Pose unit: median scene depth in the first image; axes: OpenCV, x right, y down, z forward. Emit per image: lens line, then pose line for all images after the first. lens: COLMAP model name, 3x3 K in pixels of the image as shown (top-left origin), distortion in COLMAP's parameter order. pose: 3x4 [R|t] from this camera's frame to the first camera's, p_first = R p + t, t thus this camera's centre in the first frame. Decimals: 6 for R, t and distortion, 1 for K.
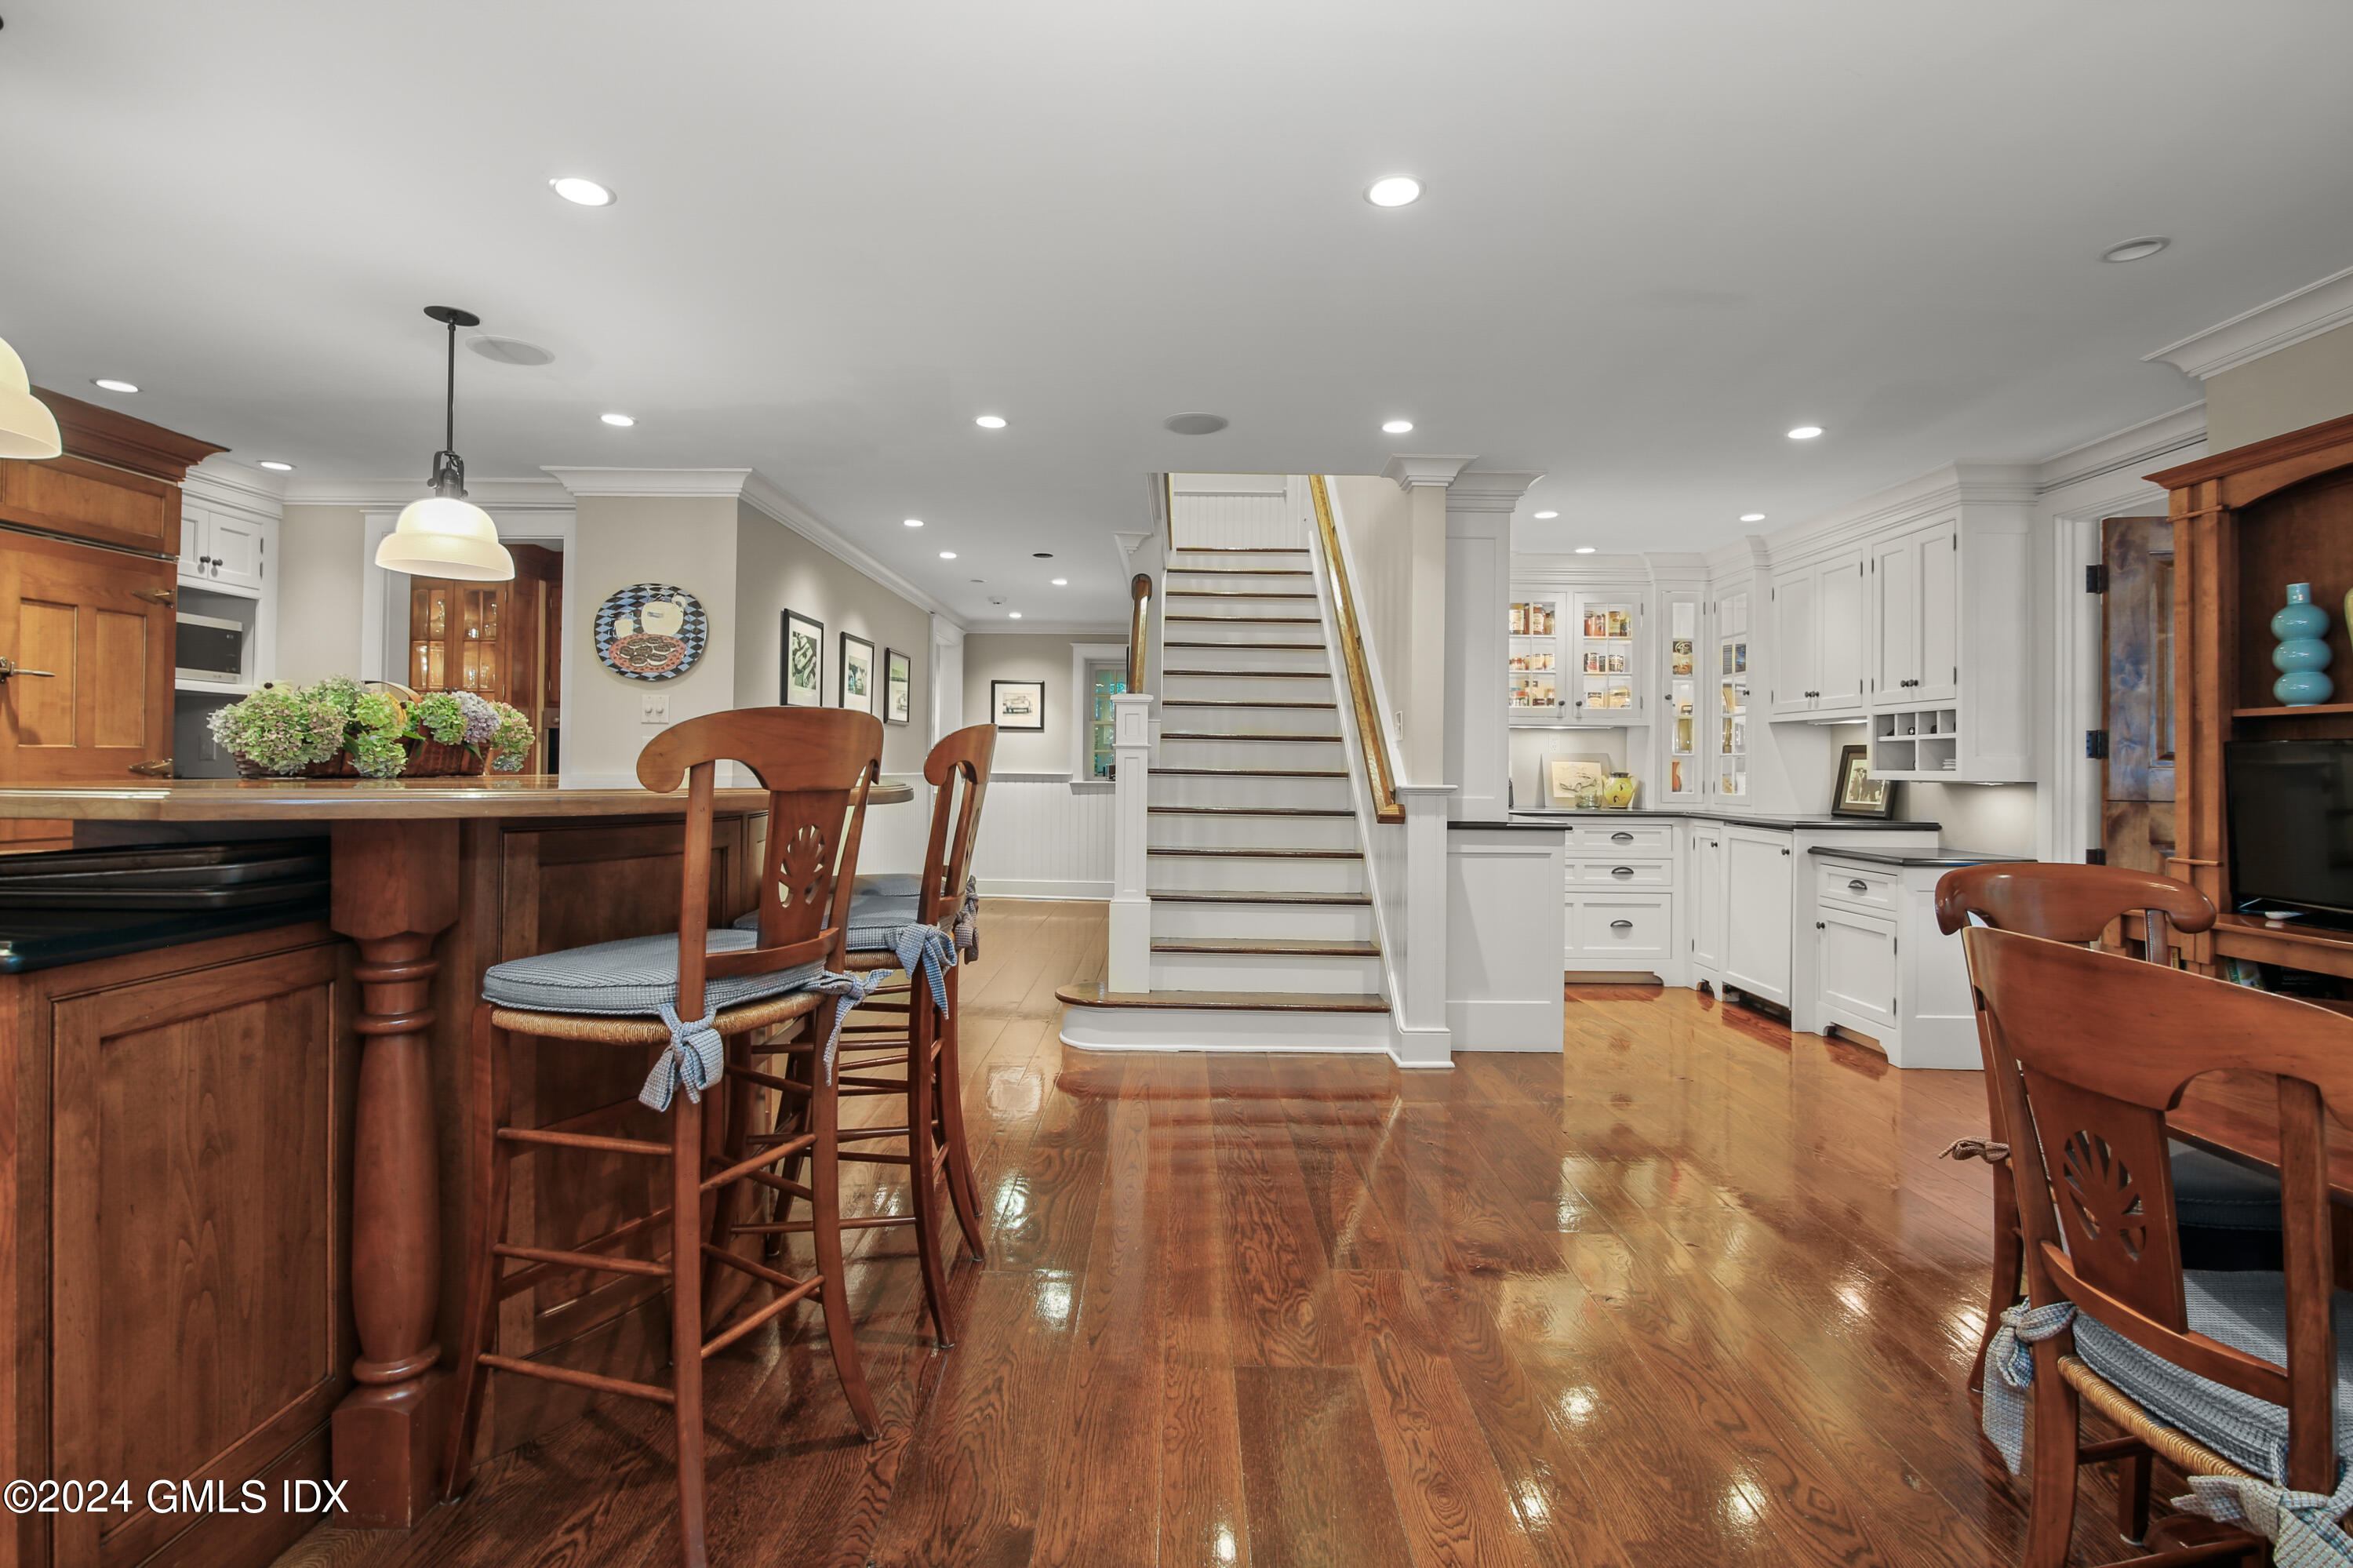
lens RADIAL K [[1106.4, 0, 1174.6], [0, 1106.4, 762.6], [0, 0, 1]] dist [-0.019280, 0.000850]
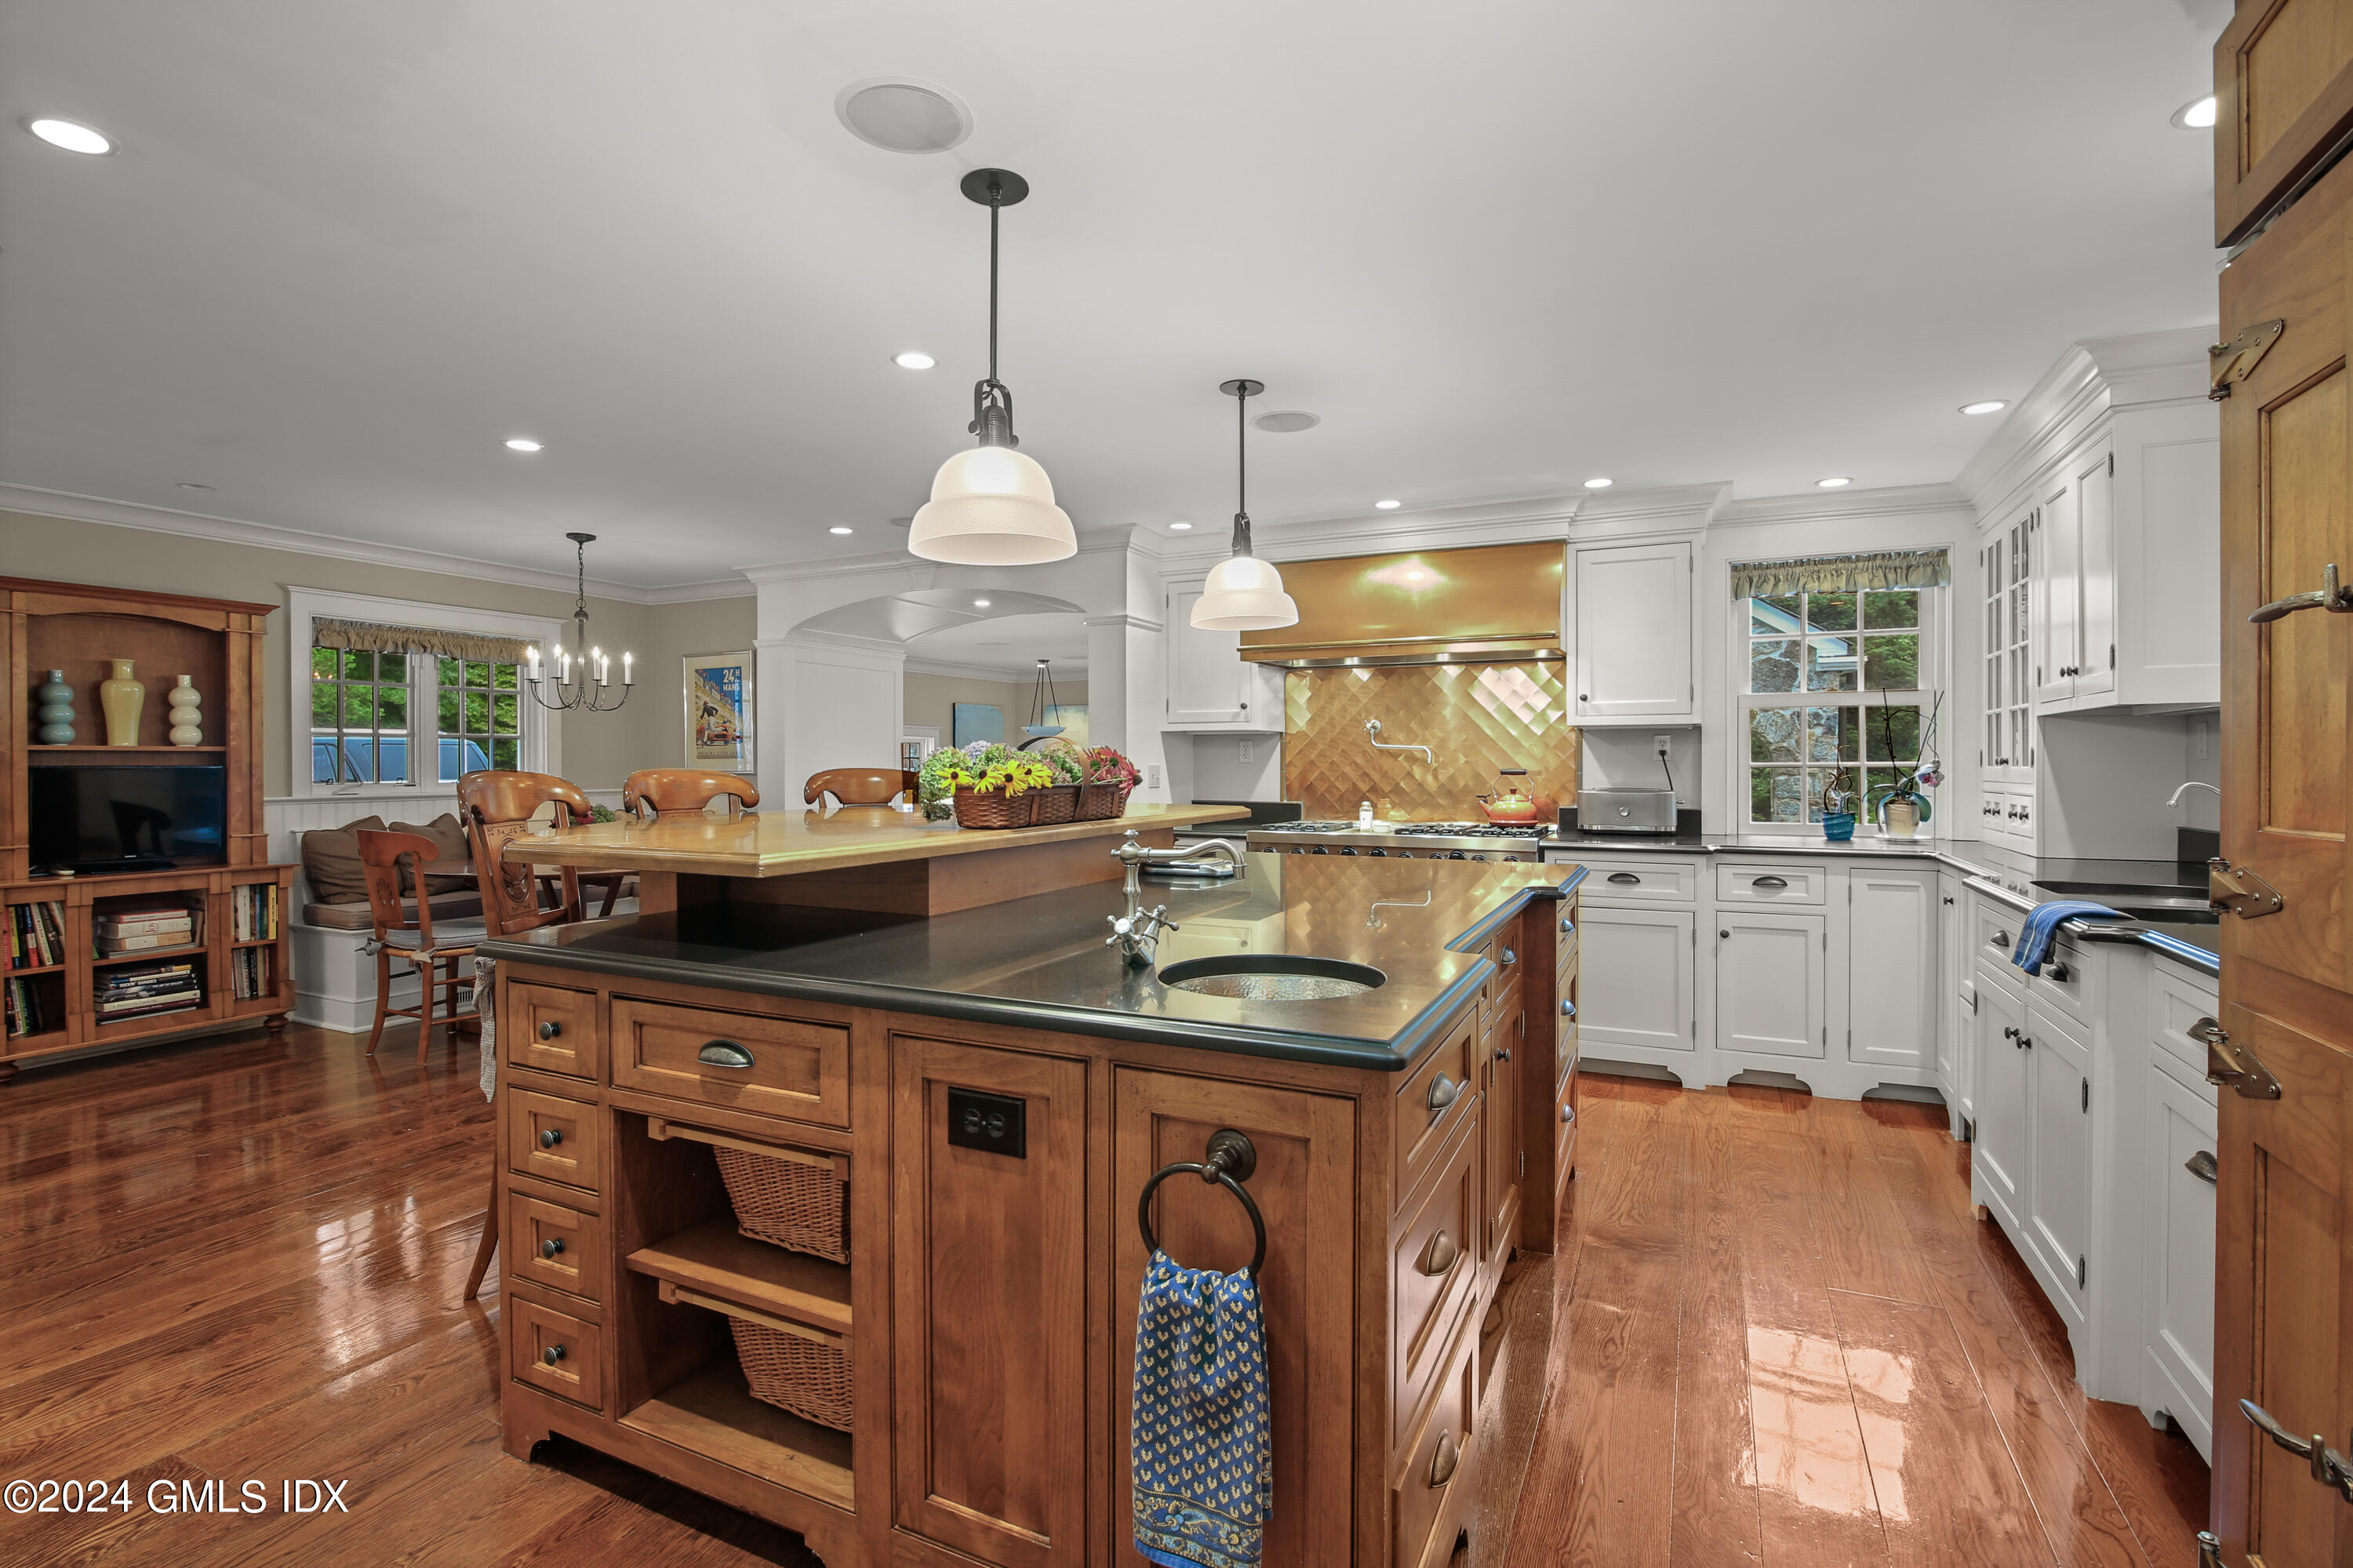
lens RADIAL K [[1106.4, 0, 1188.5], [0, 1106.4, 771.2], [0, 0, 1]] dist [-0.019280, 0.000850]
pose [[-0.903840, -0.013536, 0.427657, -0.711318], [-0.010104, 0.999896, 0.010293, -0.026987], [-0.427751, 0.004982, -0.903883, 1.025214]]
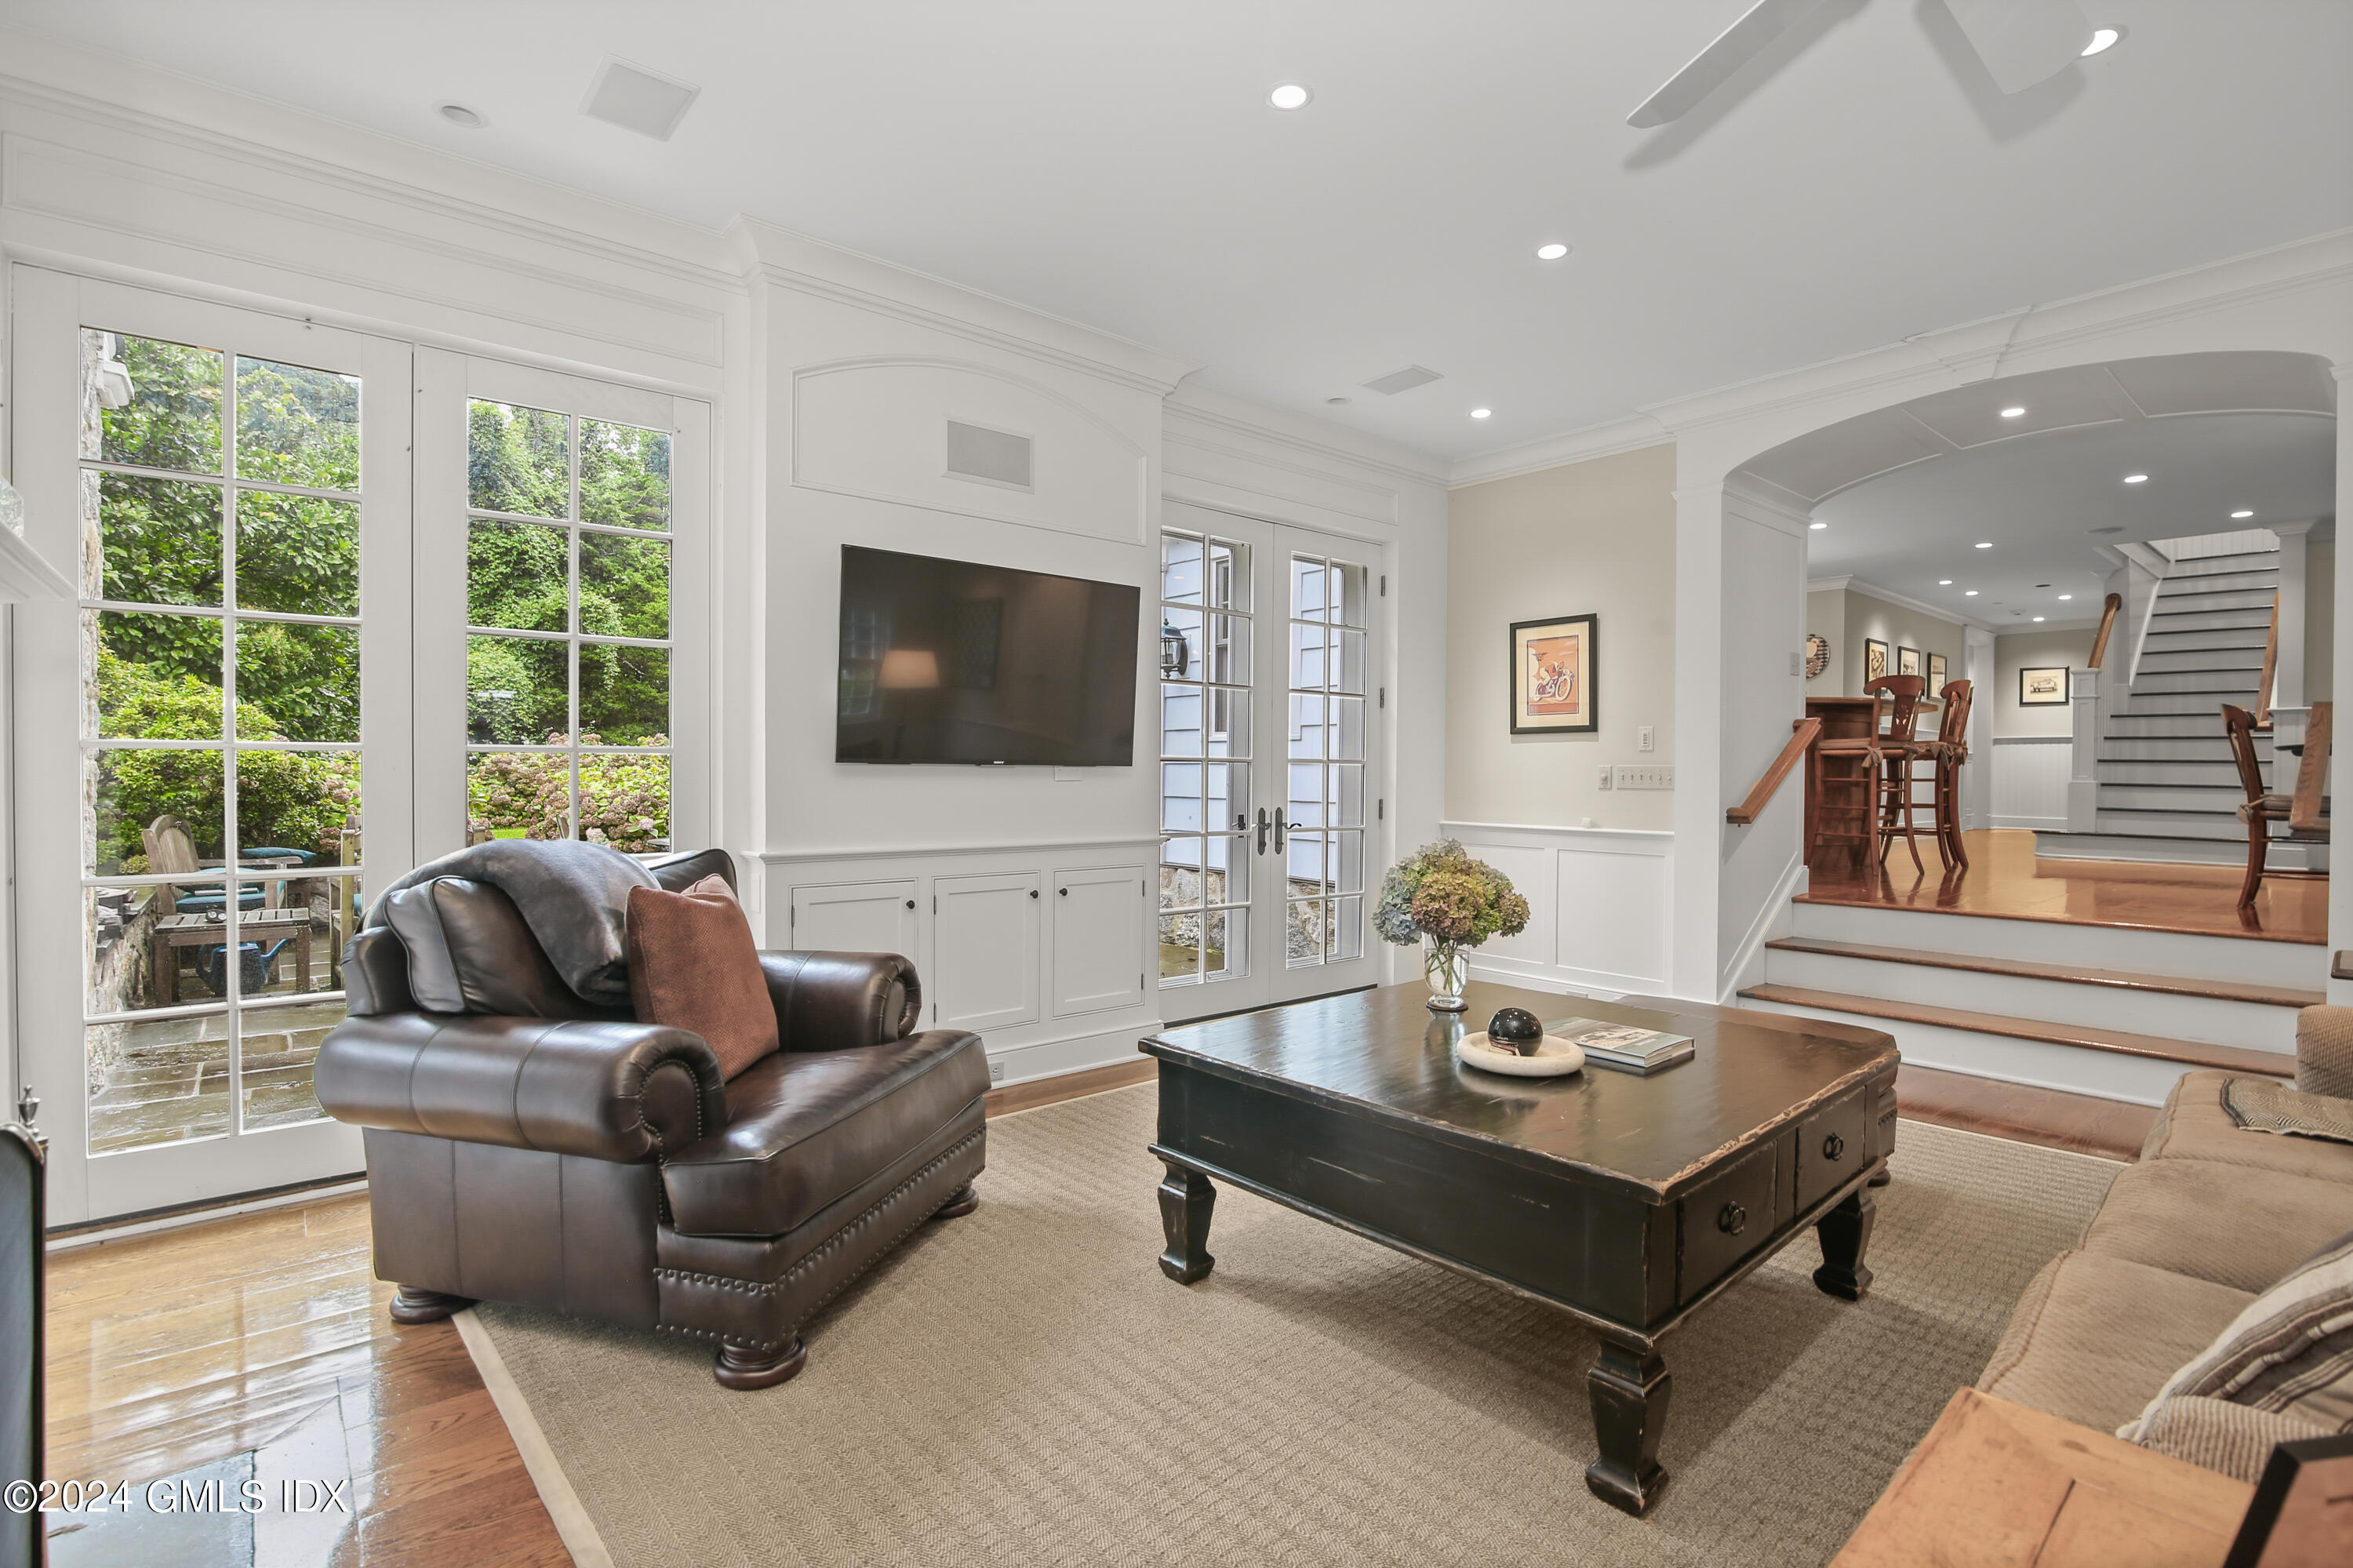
lens RADIAL K [[1106.4, 0, 1174.0], [0, 1106.4, 789.1], [0, 0, 1]] dist [-0.019280, 0.000850]
pose [[0.652051, 0.002430, -0.758171, 0.352727], [0.004909, 0.999960, 0.007426, 0.117639], [0.758159, -0.008564, 0.652013, -1.325653]]
